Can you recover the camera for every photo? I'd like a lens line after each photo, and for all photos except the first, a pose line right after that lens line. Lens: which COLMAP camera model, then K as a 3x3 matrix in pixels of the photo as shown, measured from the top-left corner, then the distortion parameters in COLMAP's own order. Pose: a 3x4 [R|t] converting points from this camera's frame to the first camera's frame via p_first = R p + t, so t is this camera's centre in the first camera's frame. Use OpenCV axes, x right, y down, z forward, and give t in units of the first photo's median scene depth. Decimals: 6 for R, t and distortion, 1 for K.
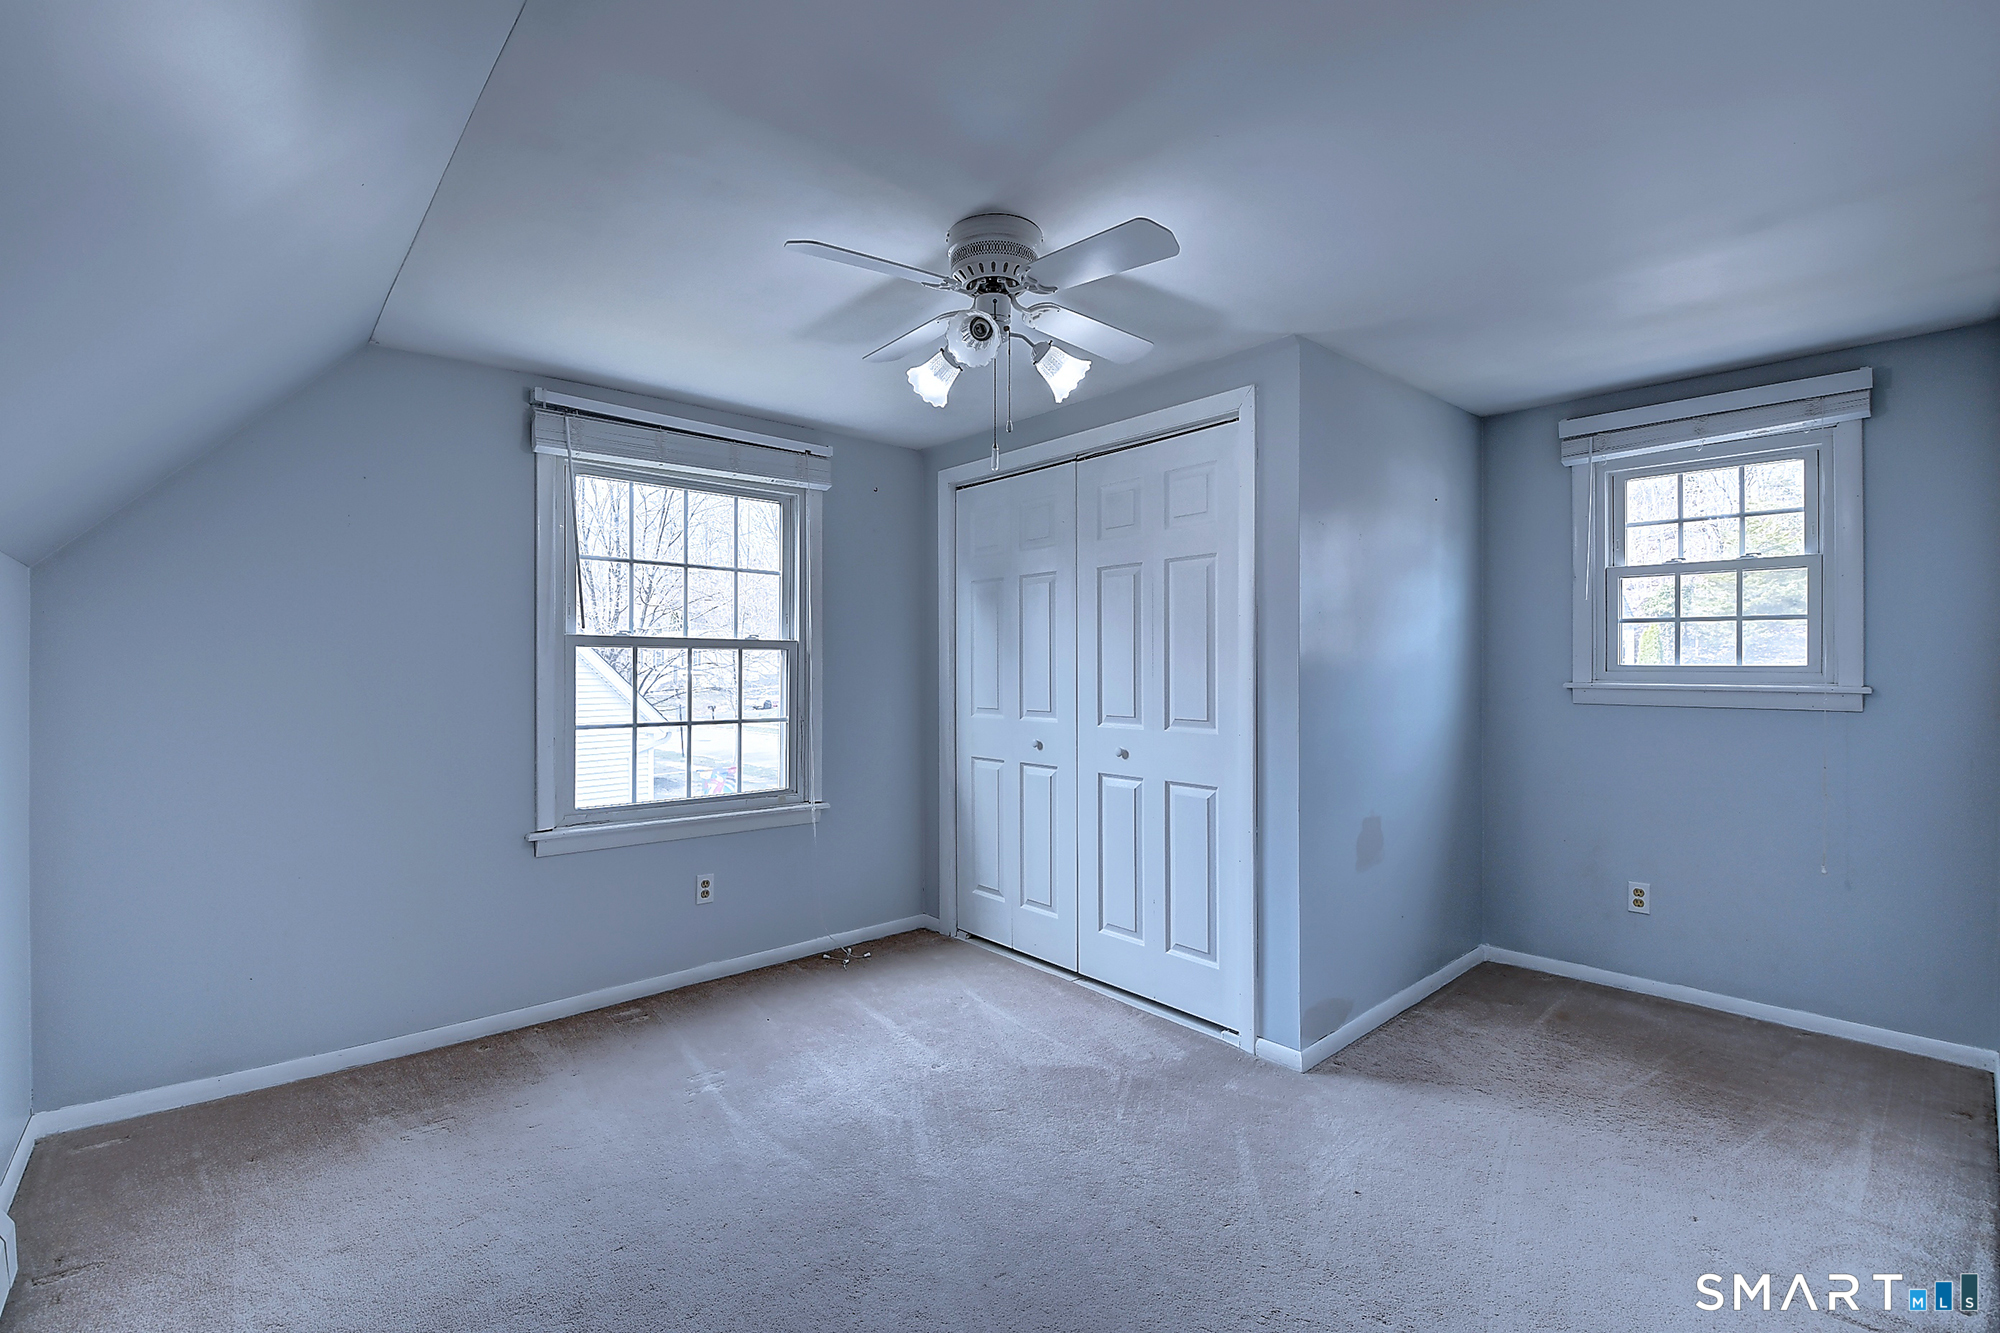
lens RADIAL K [[879.6, 0, 976.4], [0, 879.6, 666.2], [0, 0, 1]] dist [0.010285, -0.023713]
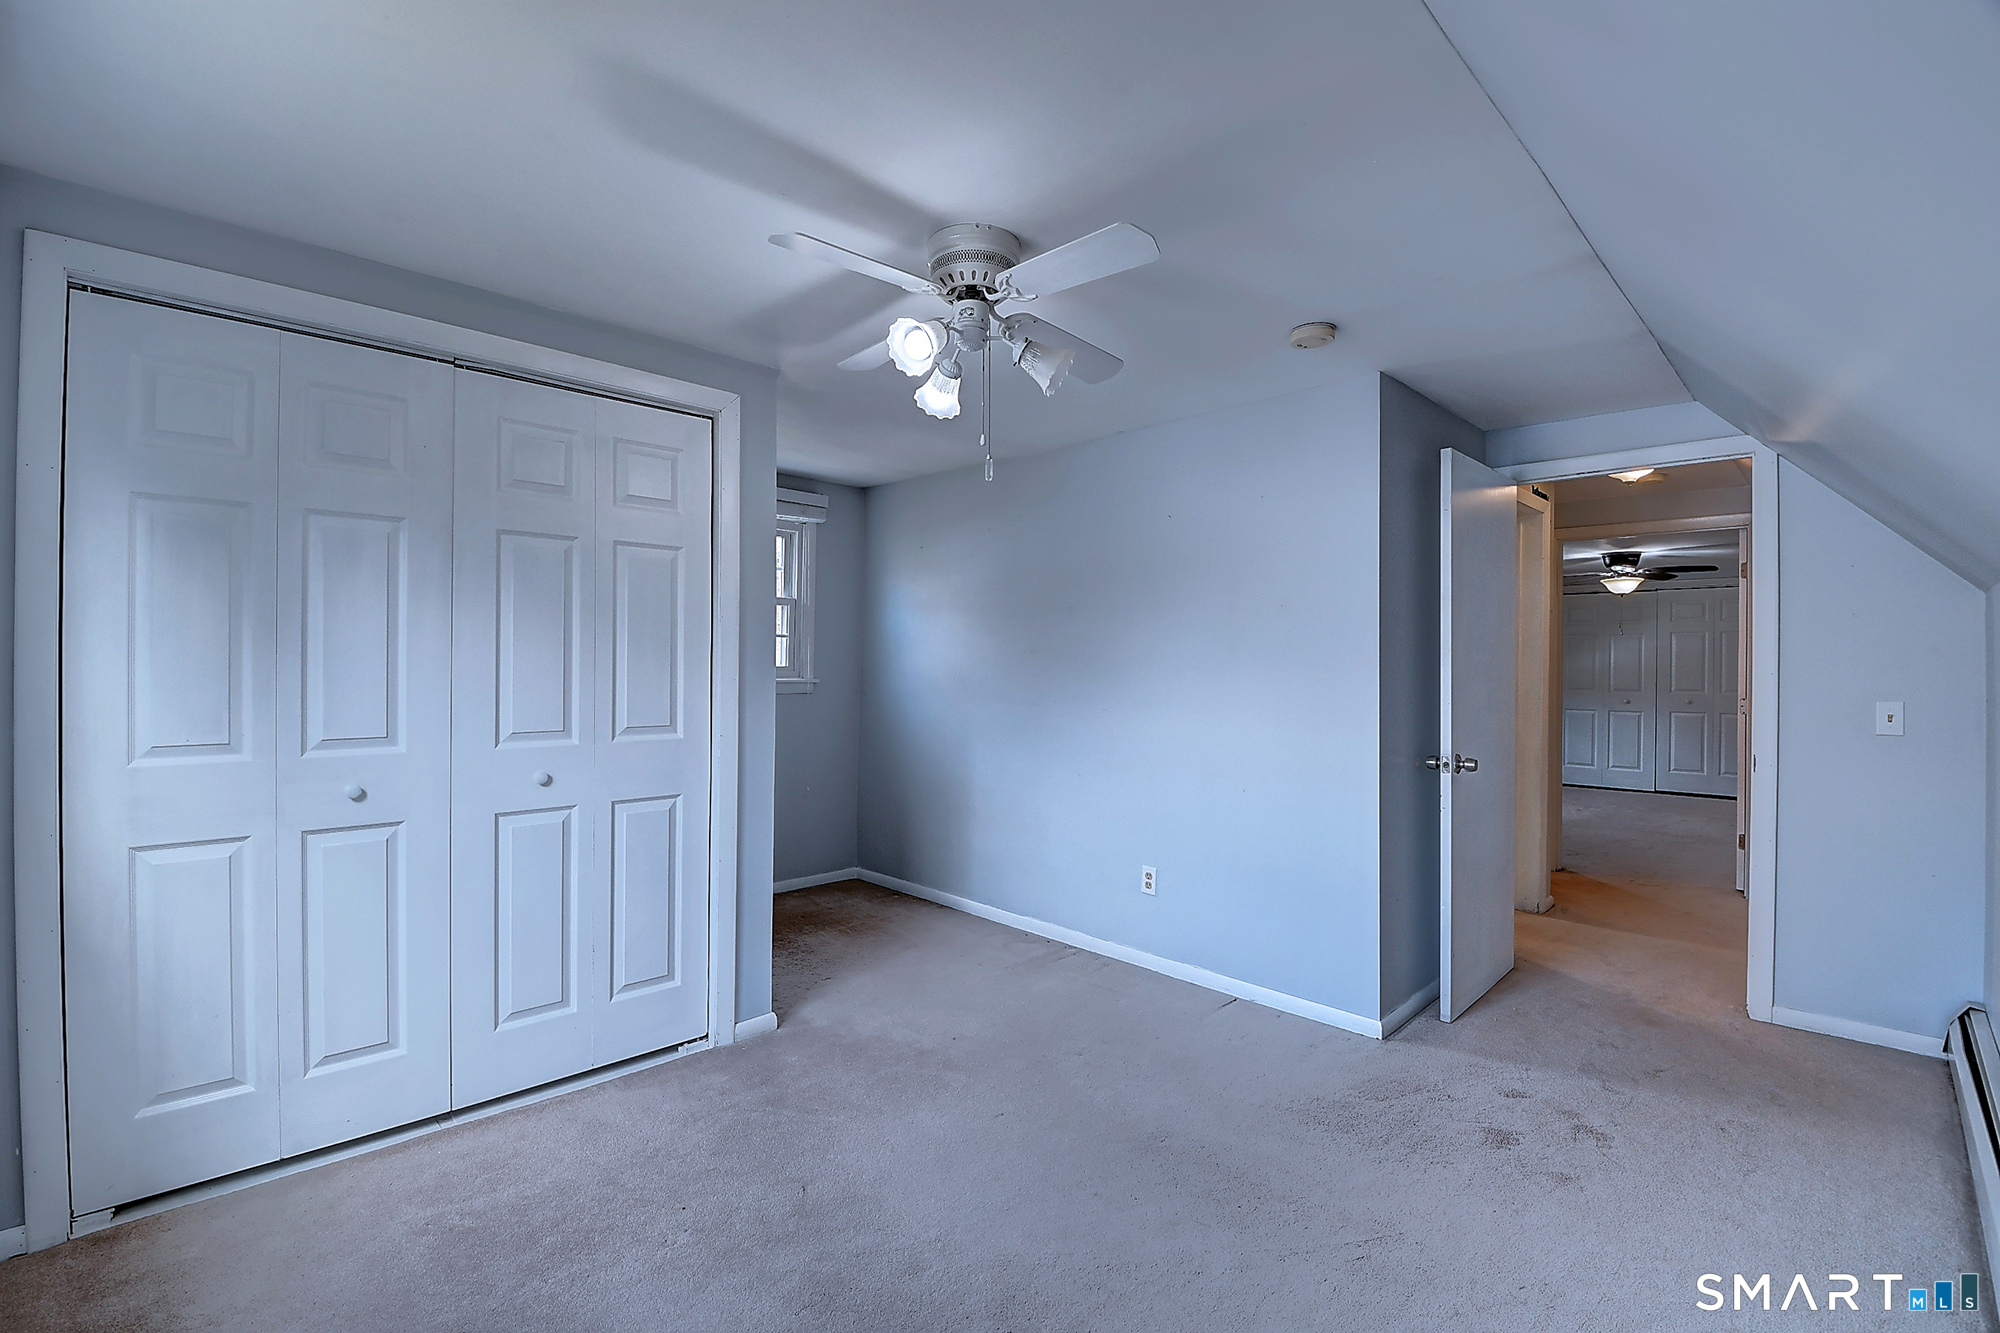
lens RADIAL K [[879.6, 0, 976.4], [0, 879.6, 666.2], [0, 0, 1]] dist [0.010285, -0.023713]
pose [[-0.064844, -0.001837, 0.997894, -0.595947], [-0.008146, 0.999966, 0.001312, -0.003805], [-0.997862, -0.008044, -0.064857, 0.638754]]
